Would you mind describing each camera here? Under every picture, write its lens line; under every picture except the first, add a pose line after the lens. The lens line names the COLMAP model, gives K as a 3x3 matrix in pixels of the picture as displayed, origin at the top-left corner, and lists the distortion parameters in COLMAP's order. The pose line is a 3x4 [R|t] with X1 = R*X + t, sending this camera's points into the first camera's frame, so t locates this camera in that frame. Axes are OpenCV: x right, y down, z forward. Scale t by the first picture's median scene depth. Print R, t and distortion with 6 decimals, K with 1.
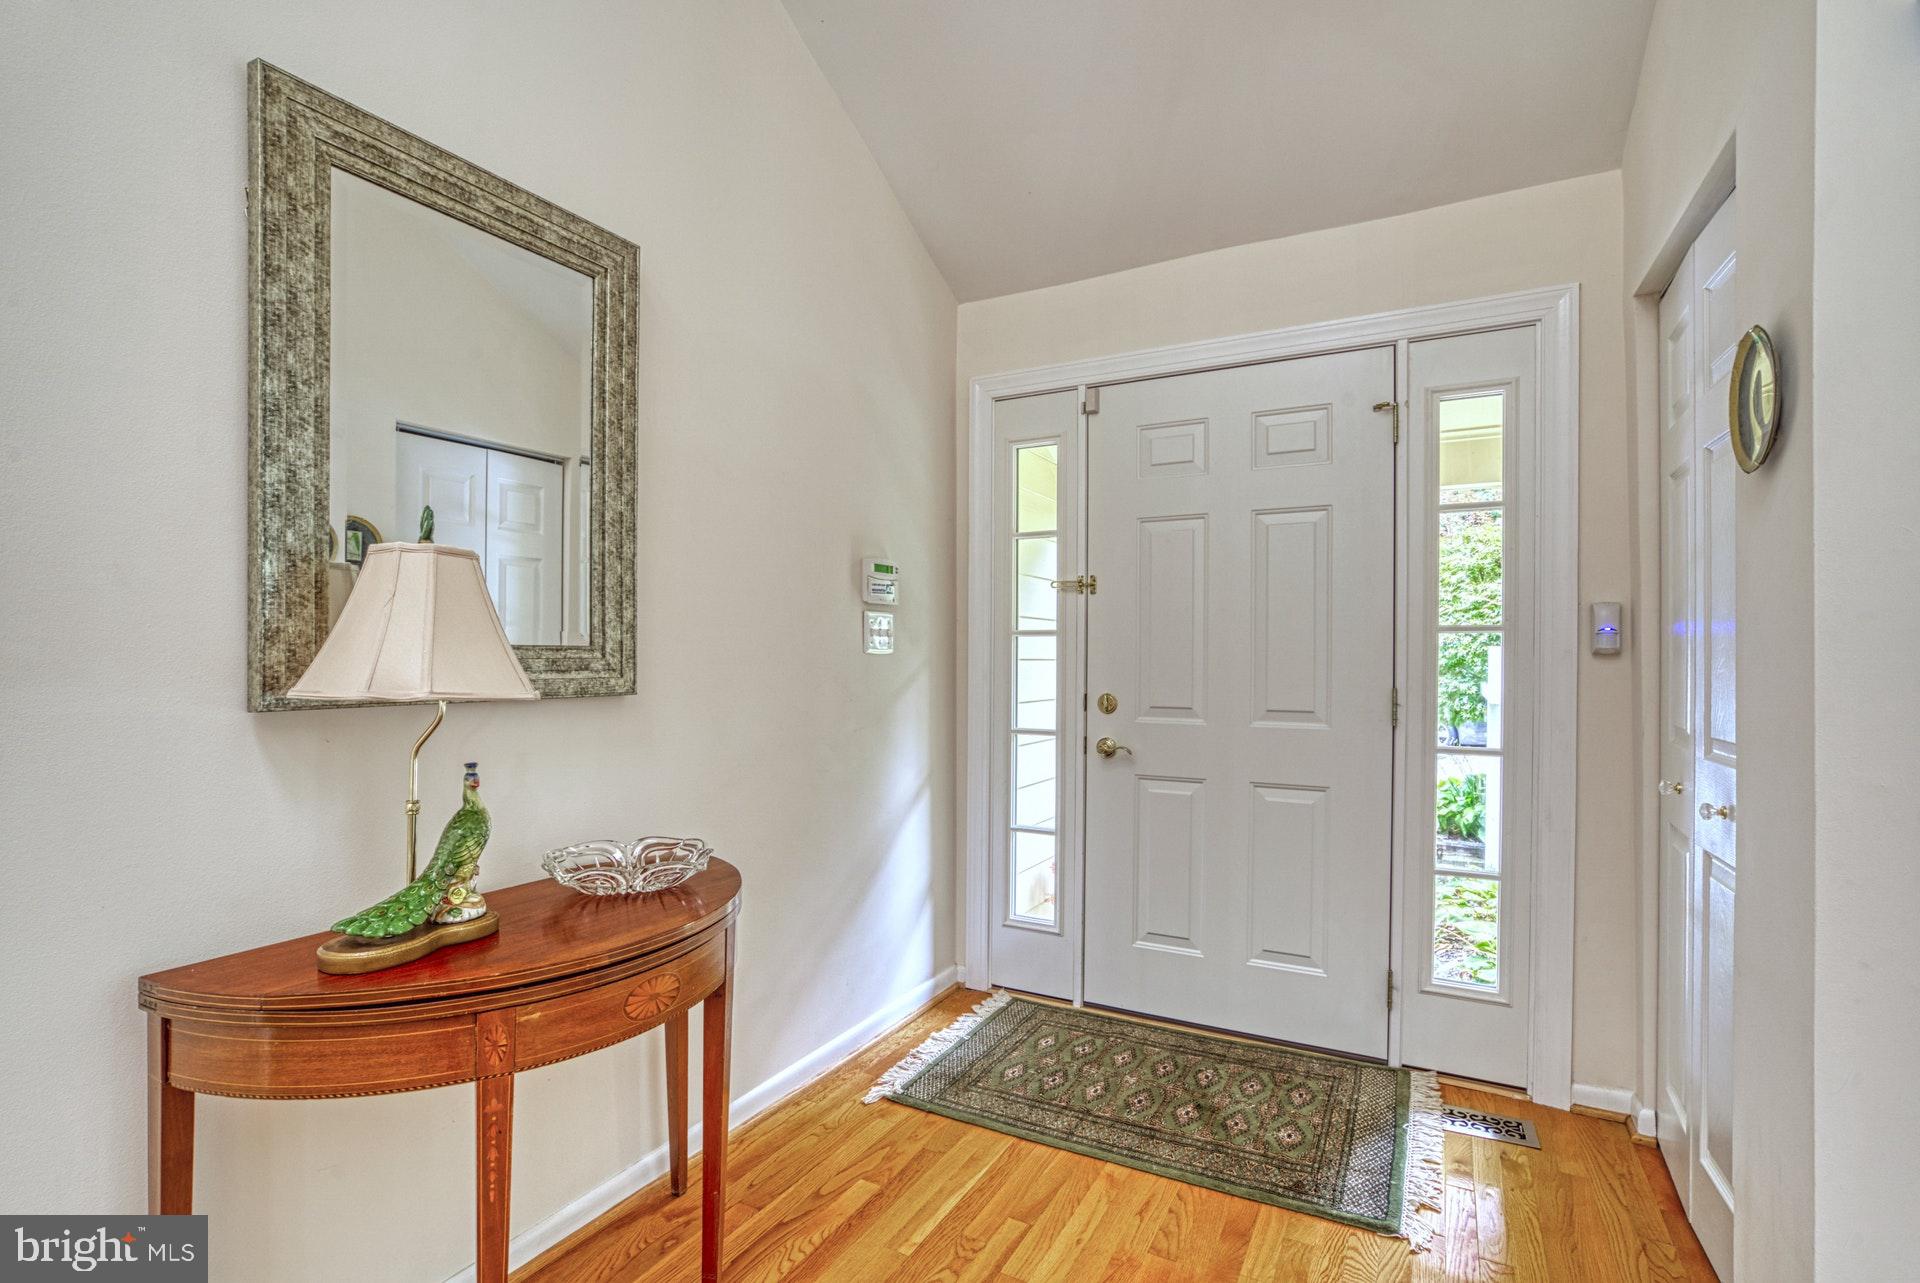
lens RADIAL K [[918.0, 0, 956.0], [0, 918.0, 651.2], [0, 0, 1]] dist [-0.045897, 0.020812]
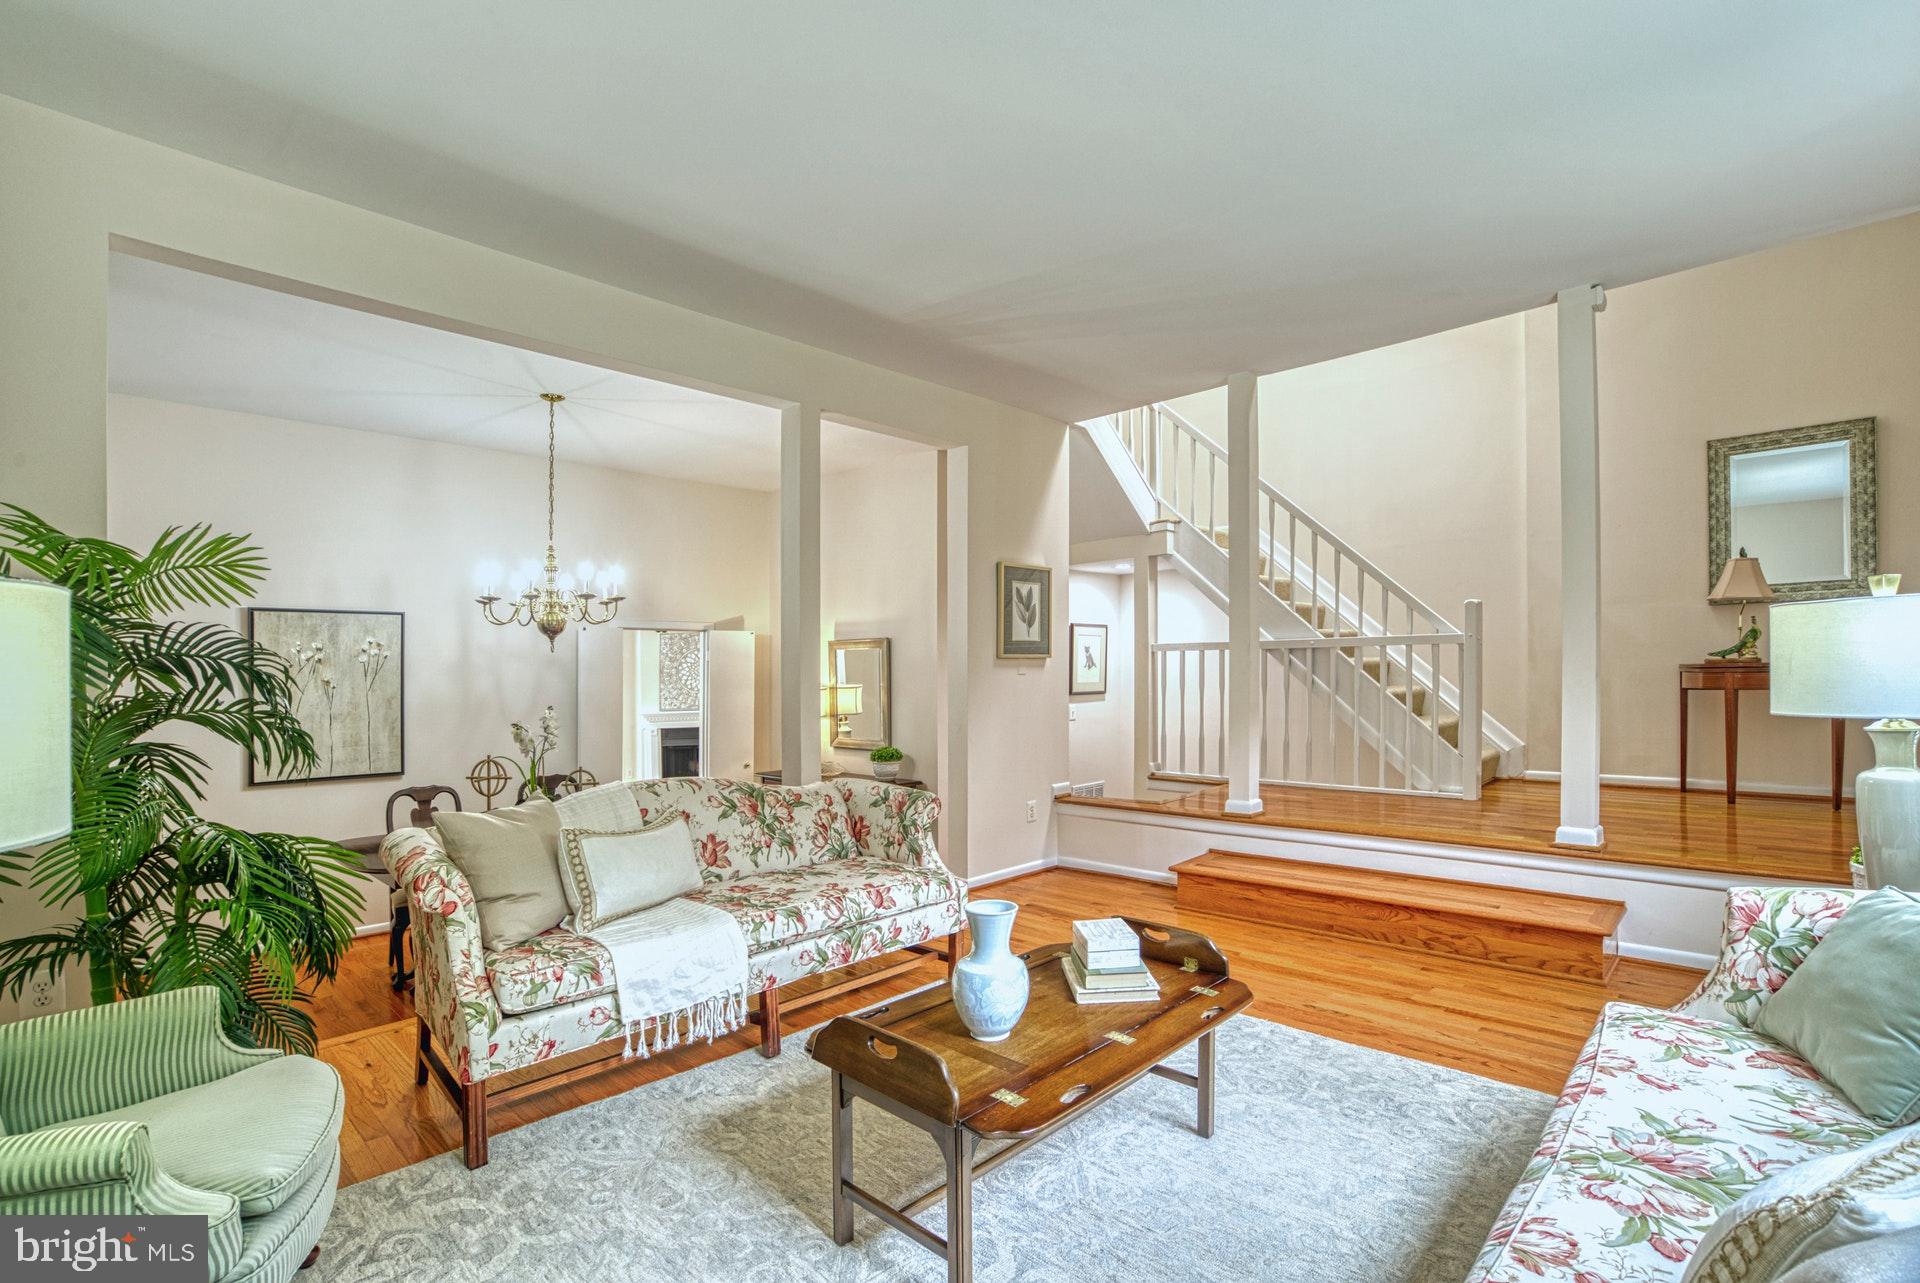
lens RADIAL K [[918.0, 0, 956.0], [0, 918.0, 651.2], [0, 0, 1]] dist [-0.045897, 0.020812]
pose [[-0.285235, -0.025769, -0.958111, 3.736884], [0.018469, 0.999305, -0.032375, 0.316742], [0.958280, -0.026929, -0.284561, -1.017605]]
